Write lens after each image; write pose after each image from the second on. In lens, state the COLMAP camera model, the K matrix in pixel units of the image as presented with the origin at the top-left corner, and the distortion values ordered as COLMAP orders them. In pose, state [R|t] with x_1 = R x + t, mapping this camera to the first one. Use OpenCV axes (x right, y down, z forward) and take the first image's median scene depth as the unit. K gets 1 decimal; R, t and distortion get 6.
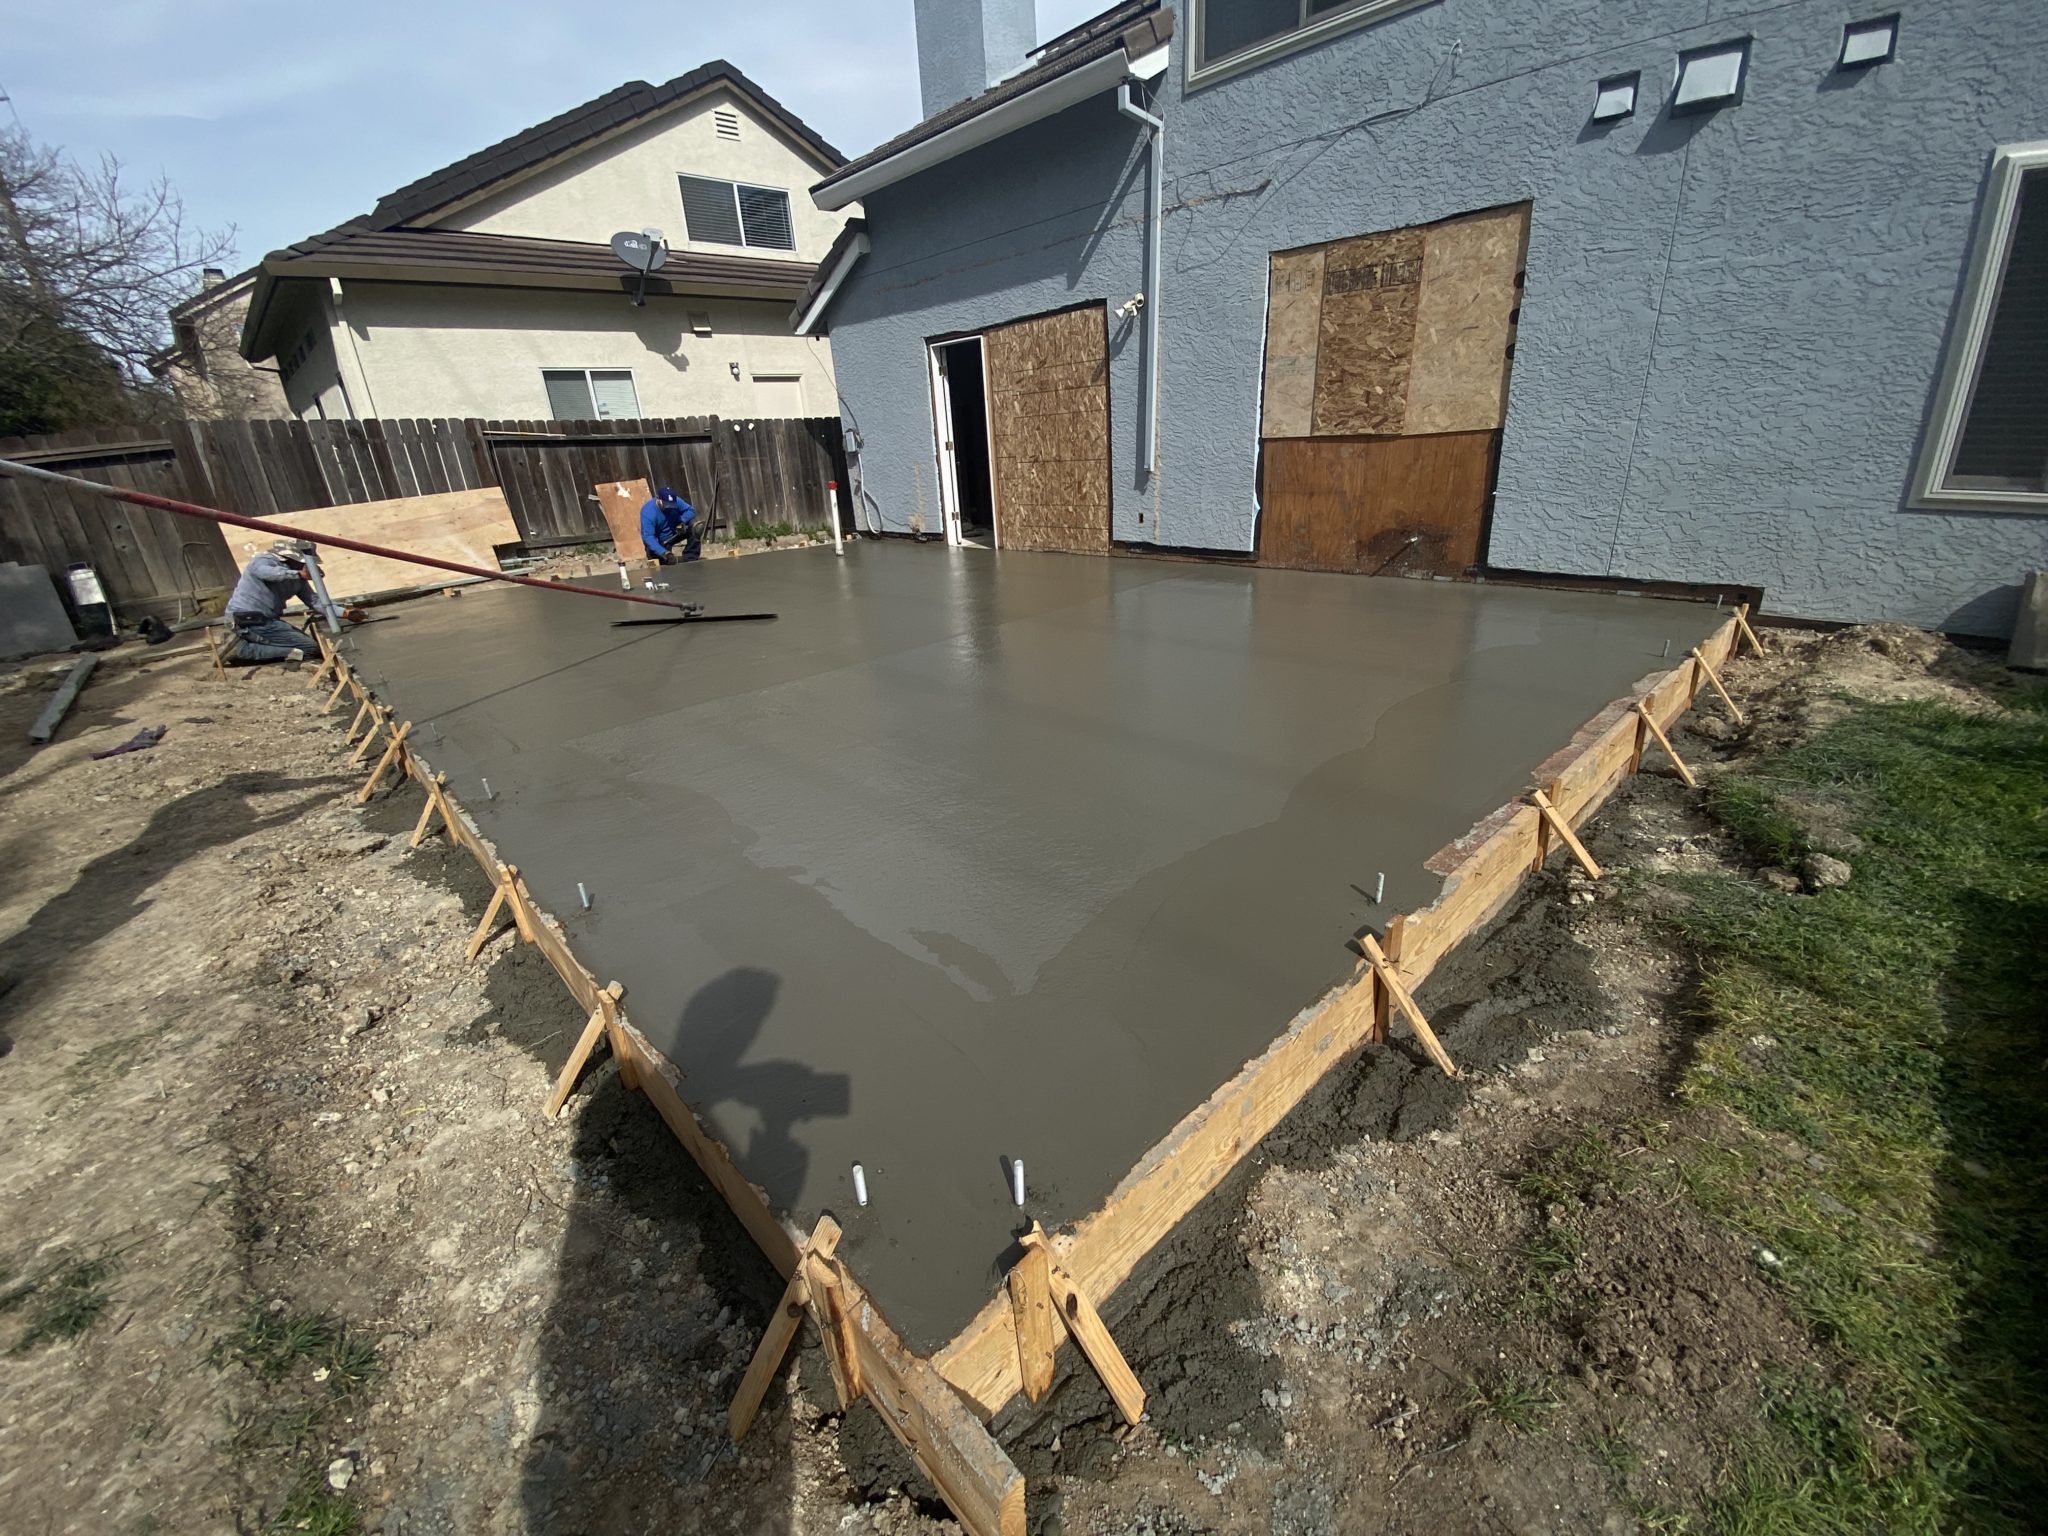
lens RADIAL K [[827.3, 0, 1027.2], [0, 827.3, 761.7], [0, 0, 1]] dist [0.015527, -0.018764]
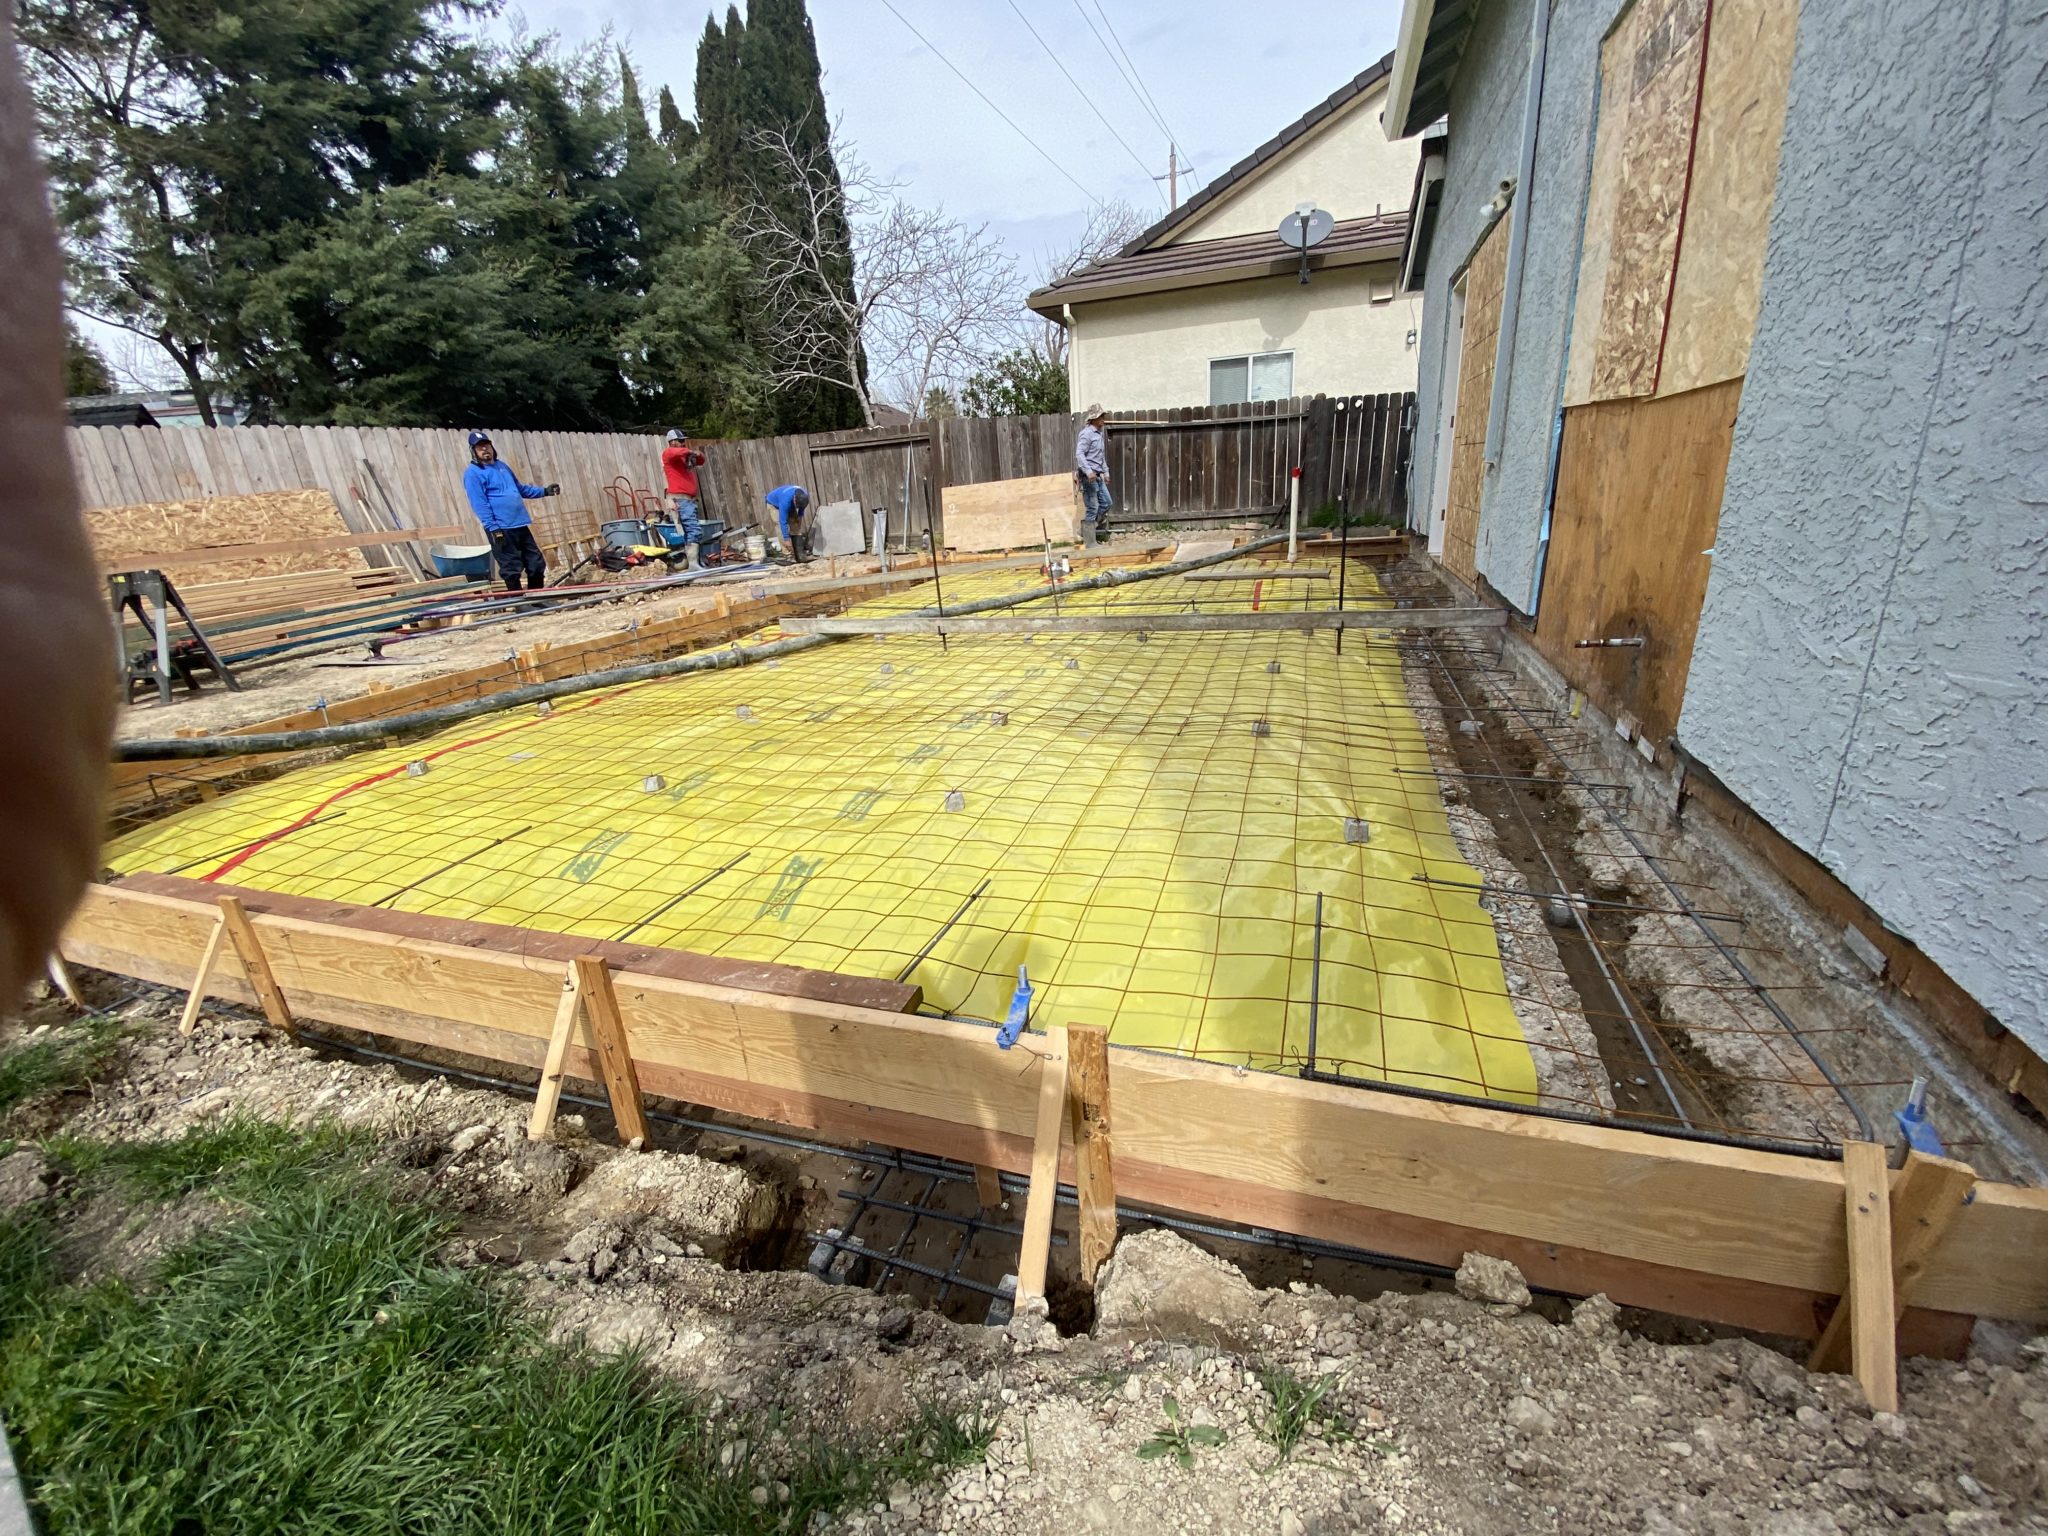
lens RADIAL K [[827.3, 0, 1027.2], [0, 827.3, 761.7], [0, 0, 1]] dist [0.015527, -0.018764]
pose [[0.475162, 0.312745, -0.822443, 0.381975], [-0.282739, 0.939401, 0.193868, -0.116716], [0.833234, 0.140418, 0.534793, 0.284420]]
